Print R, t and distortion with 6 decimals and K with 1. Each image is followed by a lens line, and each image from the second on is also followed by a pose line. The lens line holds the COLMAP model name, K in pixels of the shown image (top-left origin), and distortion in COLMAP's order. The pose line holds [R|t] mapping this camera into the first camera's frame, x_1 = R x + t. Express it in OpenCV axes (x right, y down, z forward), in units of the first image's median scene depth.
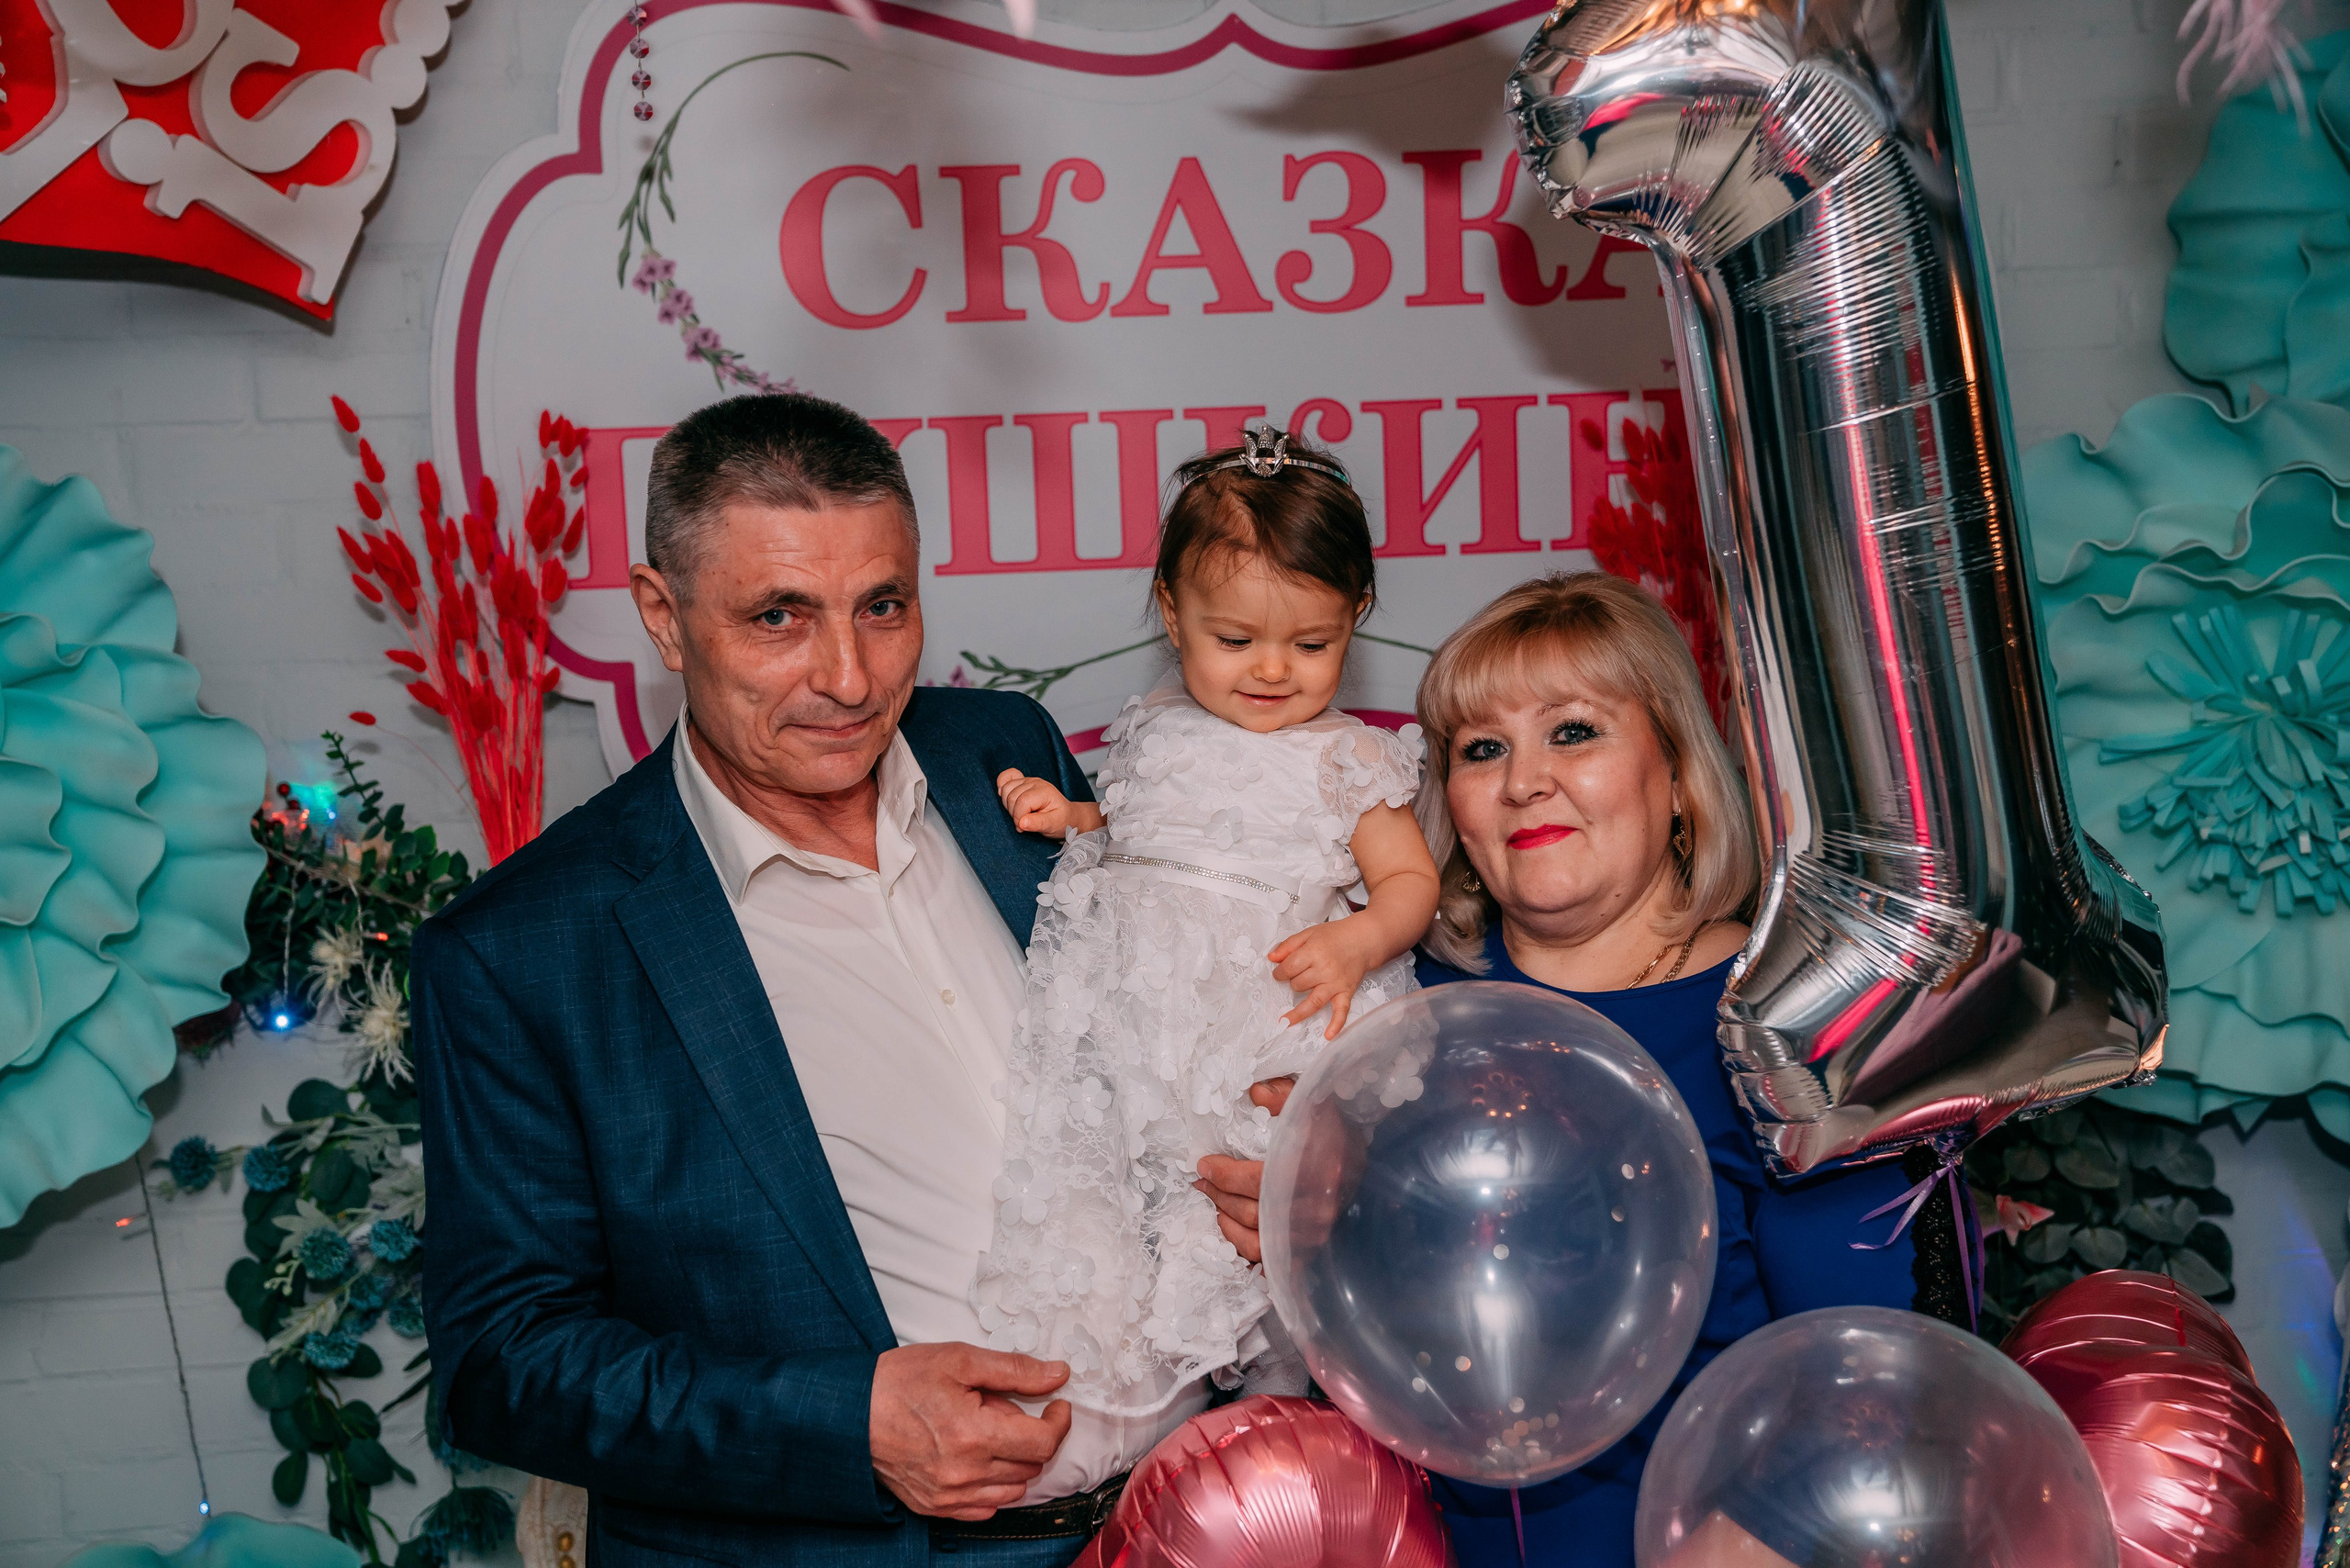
lens RADIAL K [[3134.3, 0, 1159.1], [0, 3134.3, 790.6], [0, 0, 1]] dist [0.208512, 0.000000]
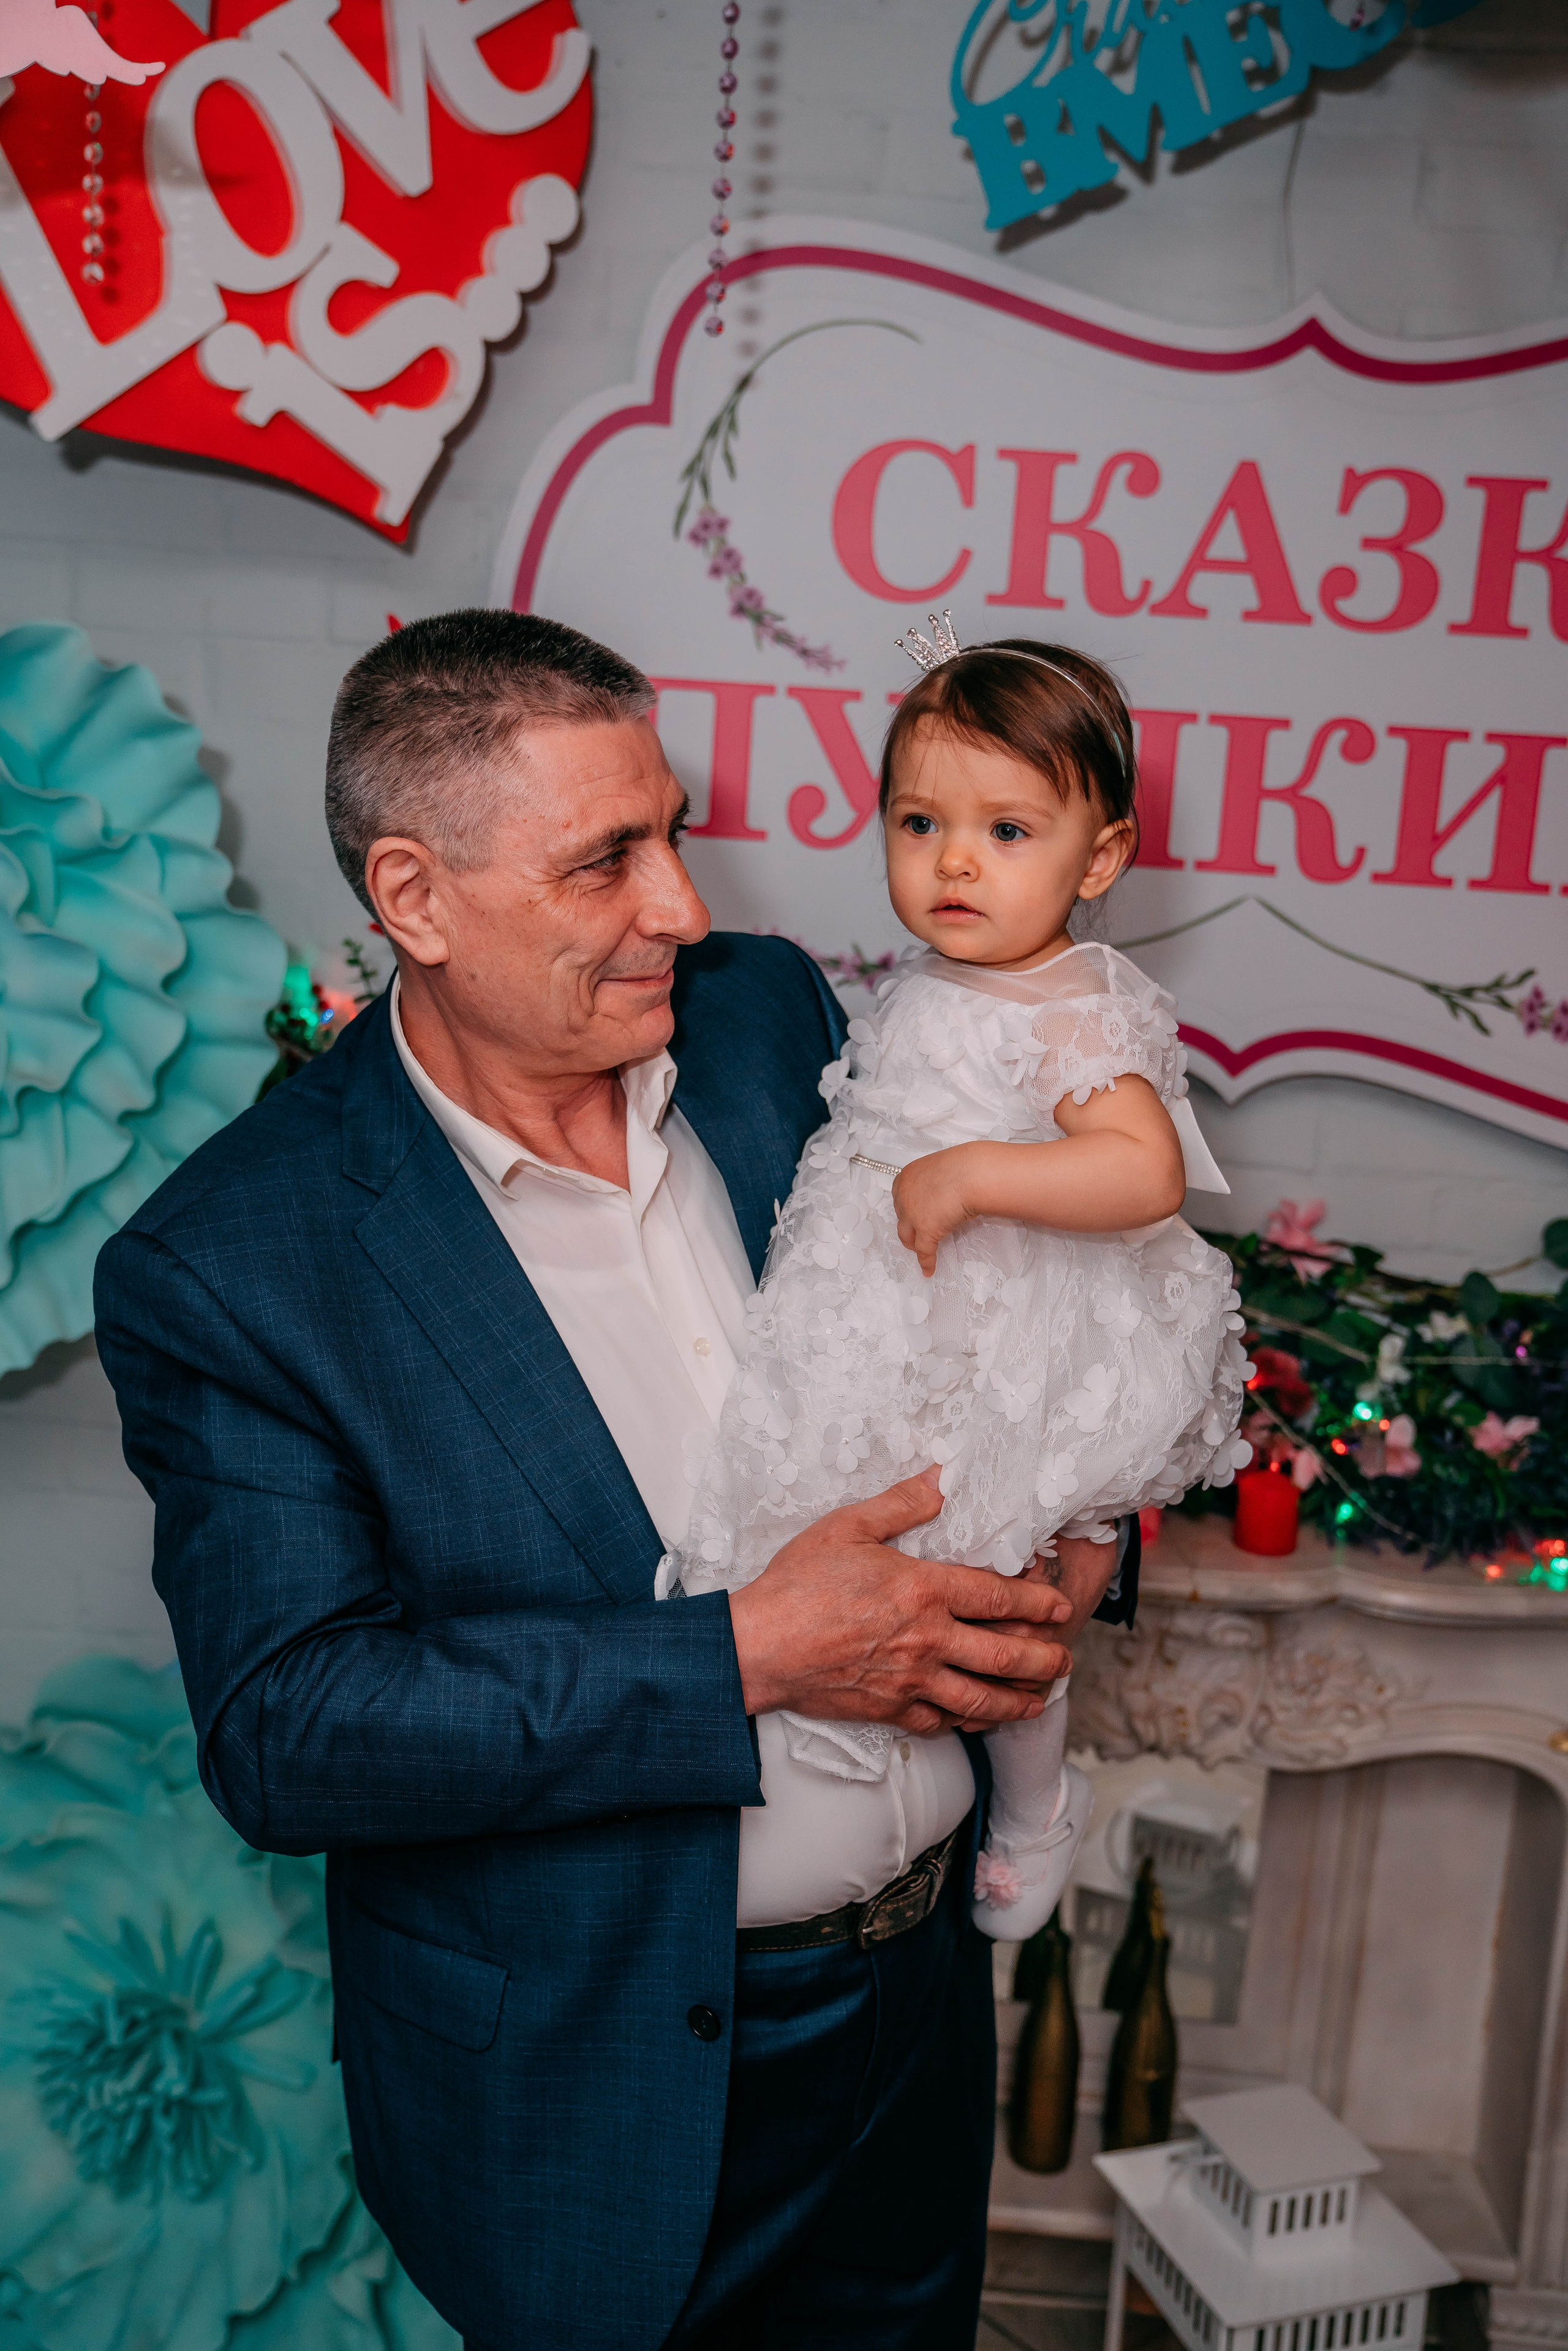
lens RADIAL K [[2327.9, 0, 794.0], [0, 2327.9, 1186.2], [0, 0, 1]] dist [0.052770, 0.000000]
pose [[0.987159, 0.123304, -0.101551, -0.029008], [-0.116700, 0.990795, 0.068610, -0.007731], [0.109076, -0.055878, 0.992462, 0.239823]]
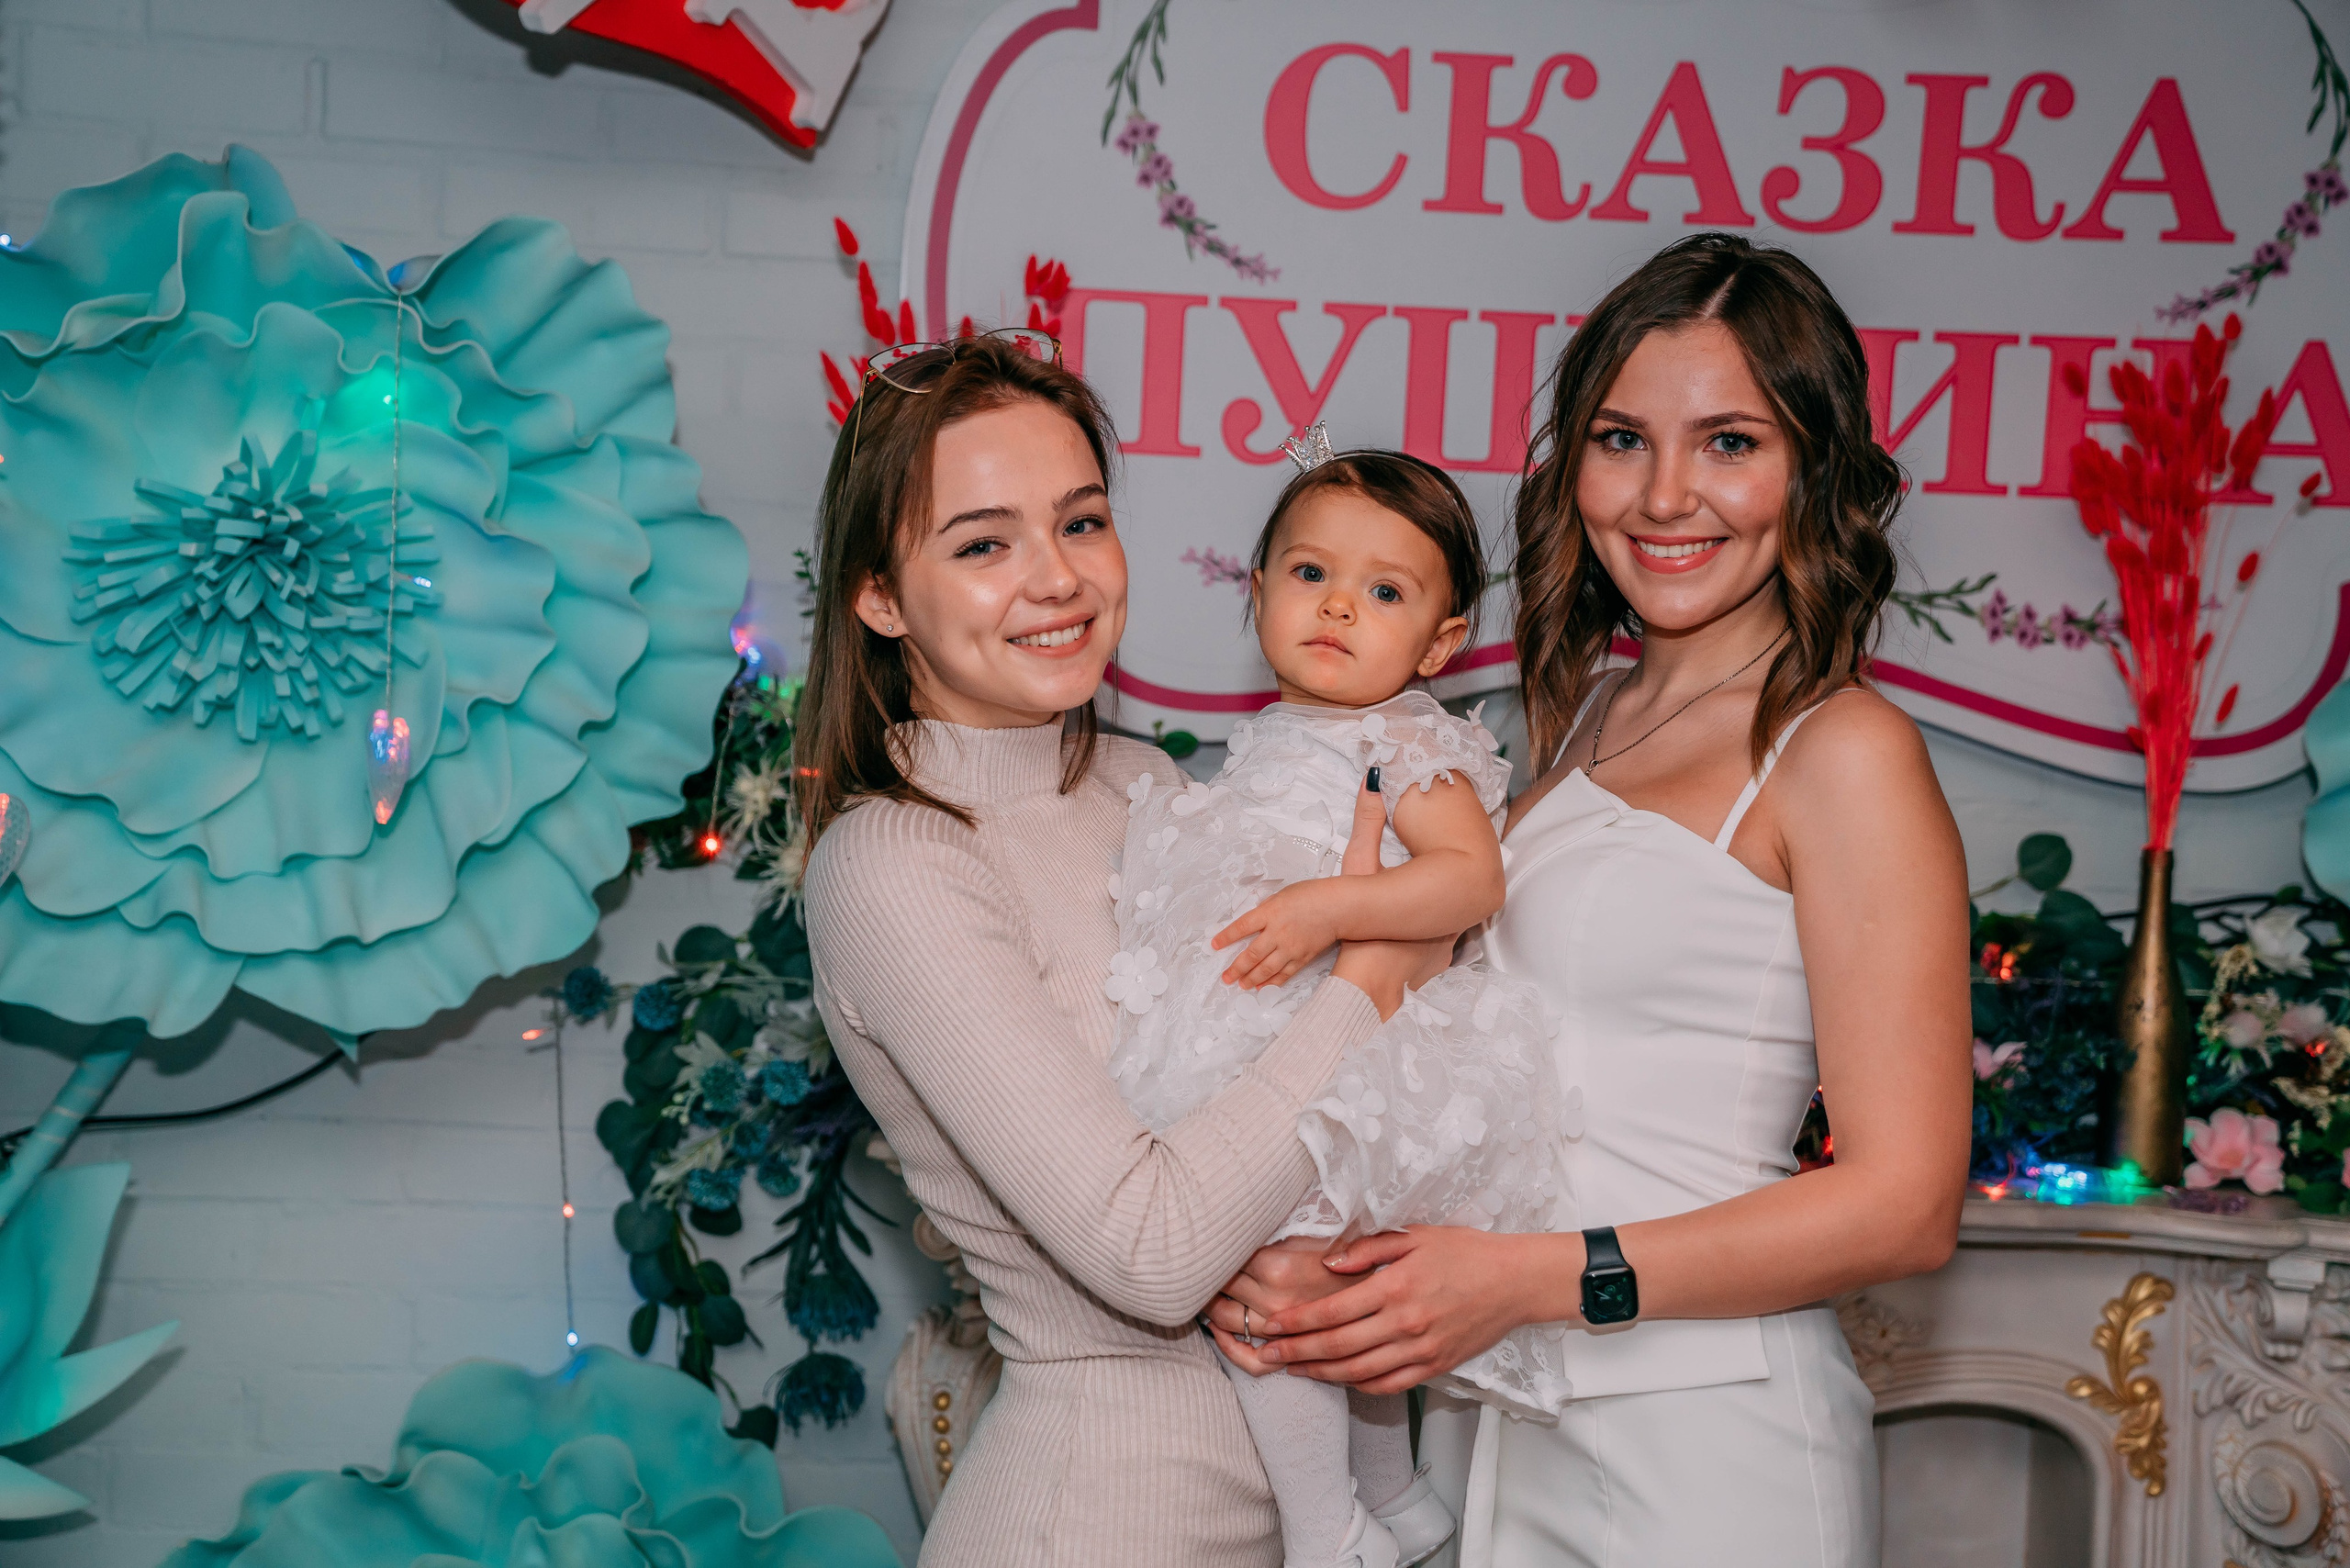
lens RADIAL K [[3437.5, 0, 1166.7], [0, 3437.5, 789.8], [0, 0, 1]] dist [0.349859, 0.000000]
pose [[0.995942, 0.089707, -0.007286, -0.123633], [-0.089965, 0.994594, -0.051864, 0.095745], [0.002594, 0.052309, 0.998628, -0.076748]]
